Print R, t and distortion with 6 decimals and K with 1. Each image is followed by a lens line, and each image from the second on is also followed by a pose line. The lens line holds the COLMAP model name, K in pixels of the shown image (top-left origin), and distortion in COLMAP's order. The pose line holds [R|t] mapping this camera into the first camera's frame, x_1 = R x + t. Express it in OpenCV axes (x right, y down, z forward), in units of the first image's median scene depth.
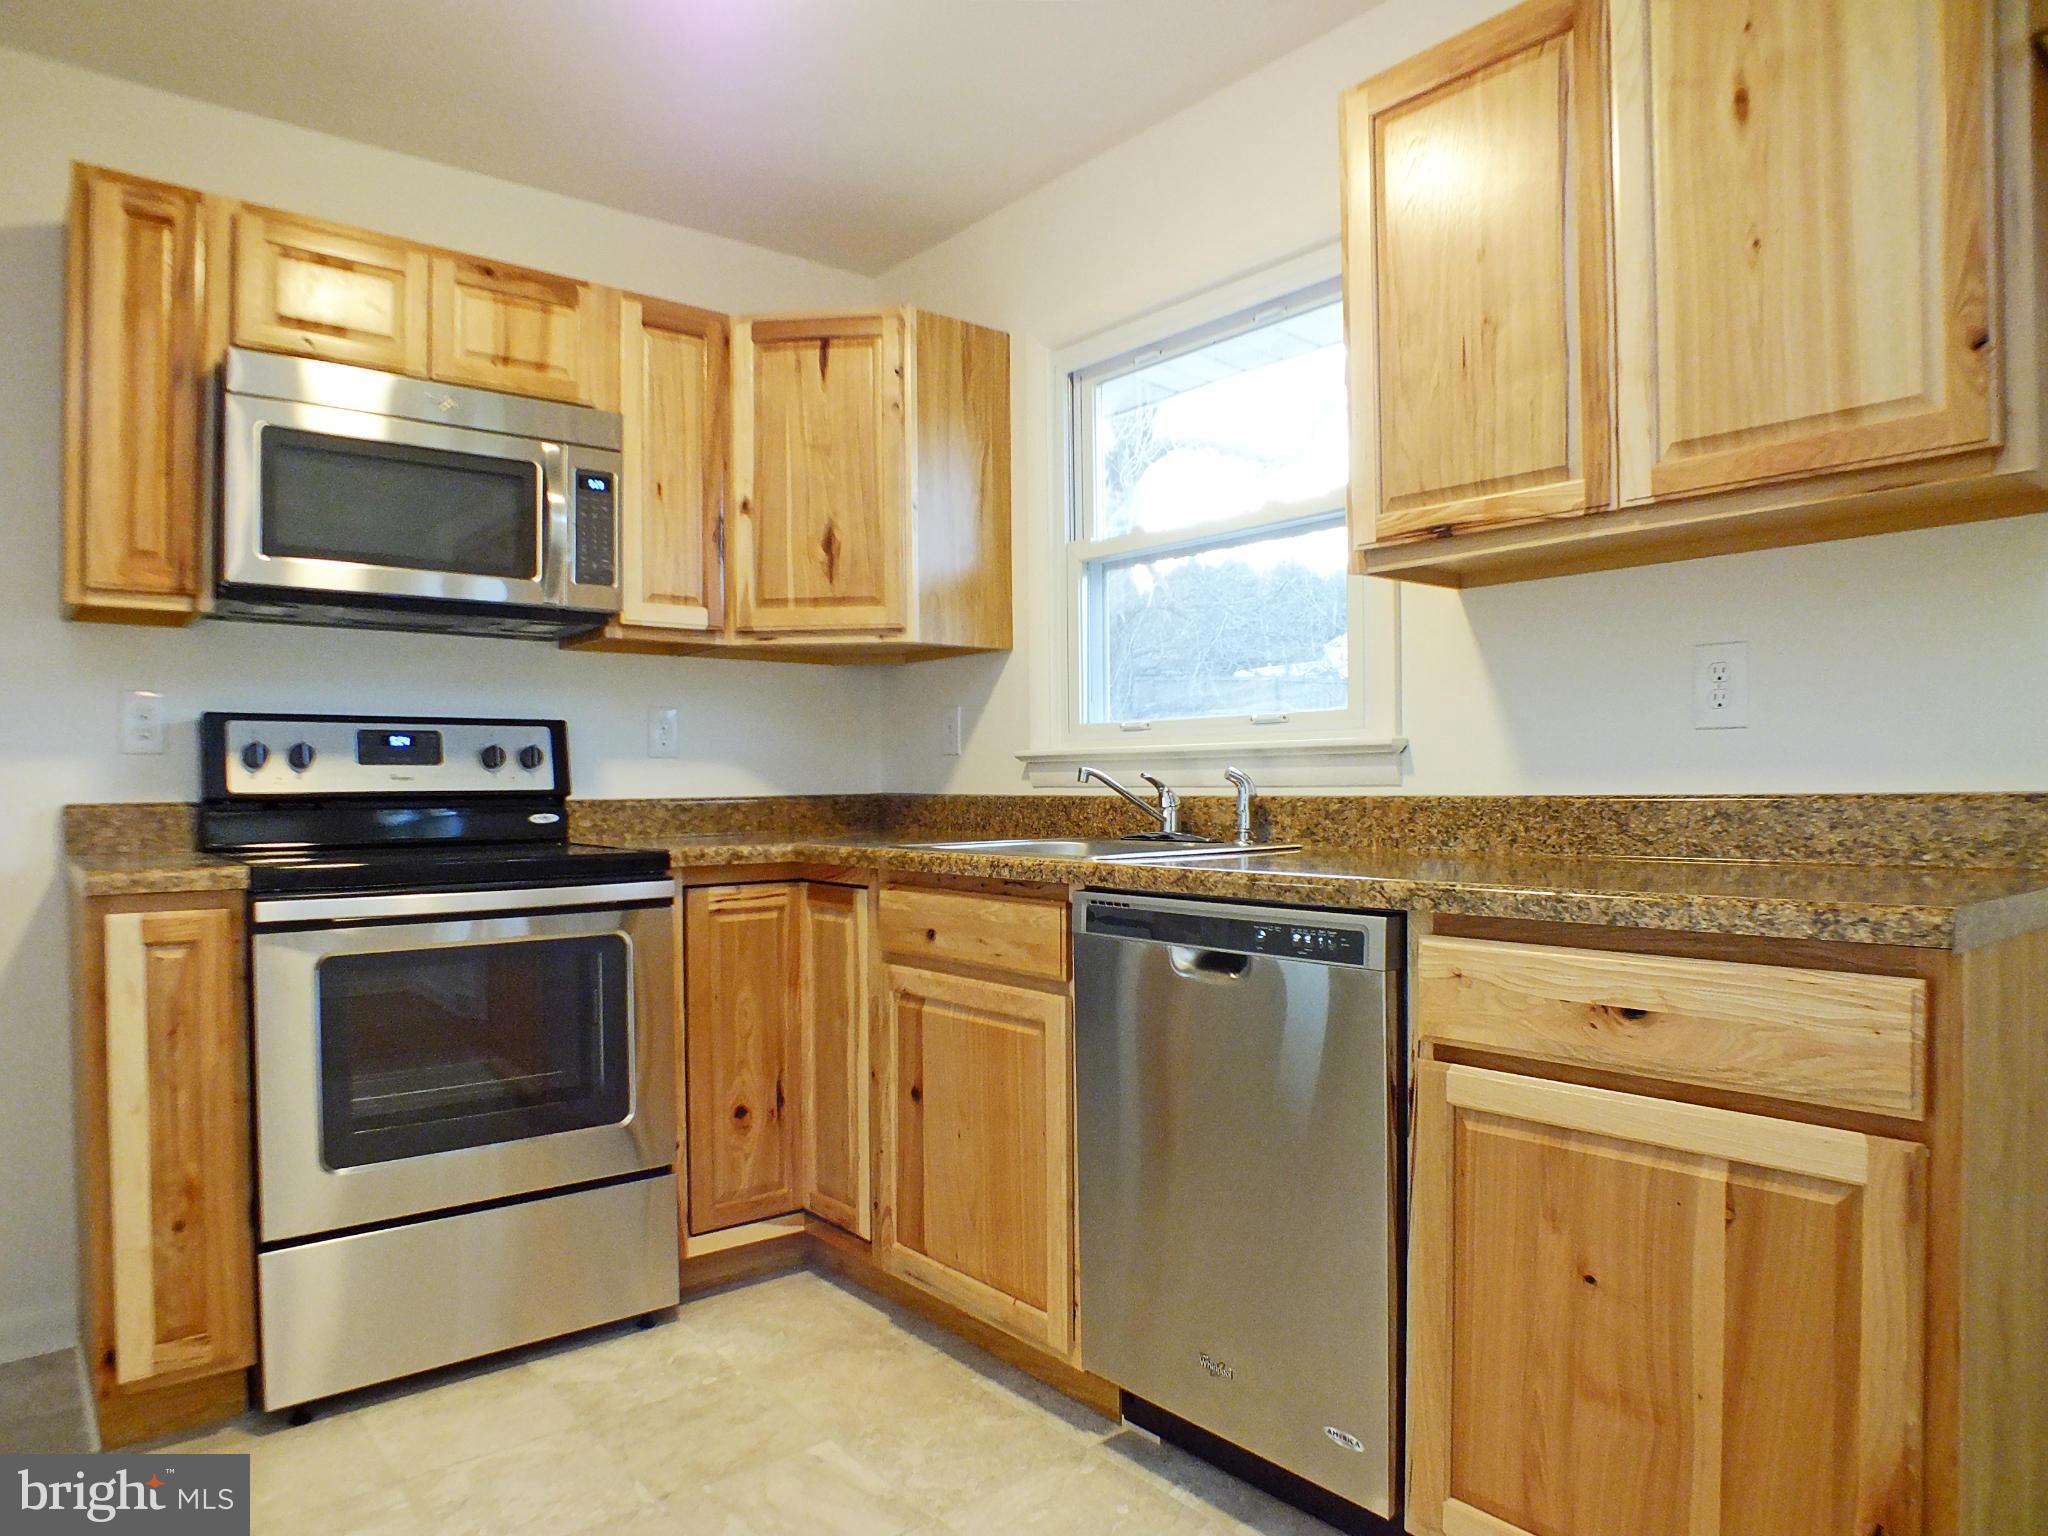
lens RADIAL K [[1325.9, 0, 1051.5], [0, 1325.9, 772.3], [0, 0, 1]] dist [-0.045223, 0.001623]
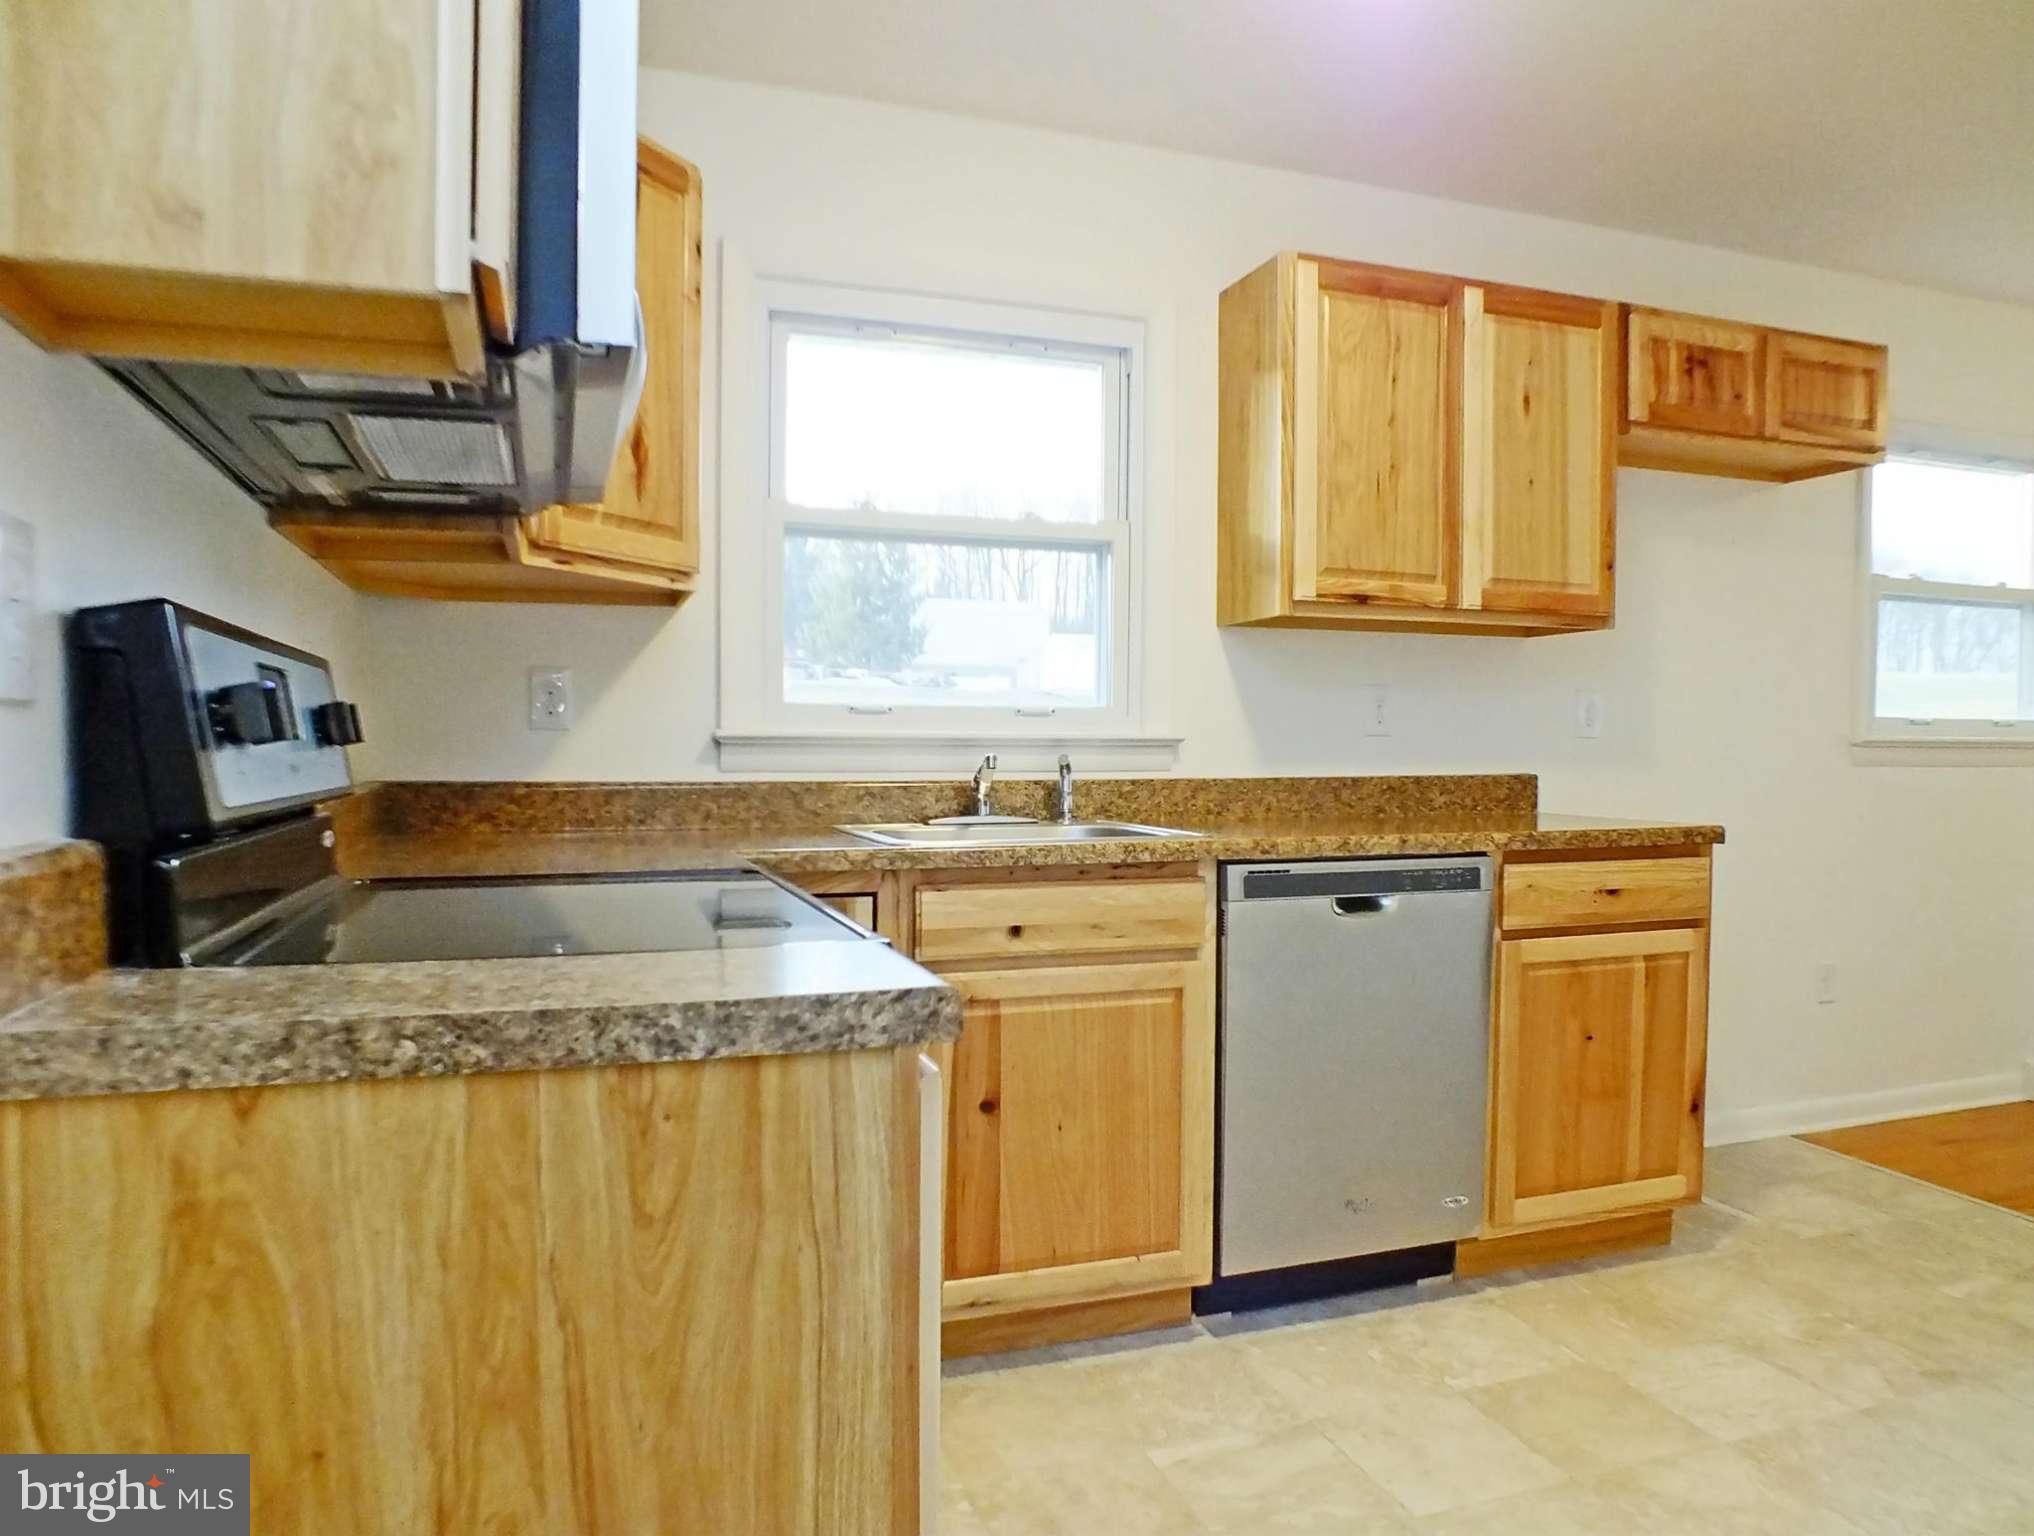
lens RADIAL K [[1316.8, 0, 1044.3], [0, 1316.8, 772.2], [0, 0, 1]] dist [-0.045223, 0.001623]
pose [[0.348660, -0.007738, 0.937217, -1.107175], [-0.012650, 0.999836, 0.012961, -0.003718], [-0.937164, -0.016375, 0.348505, 0.752720]]
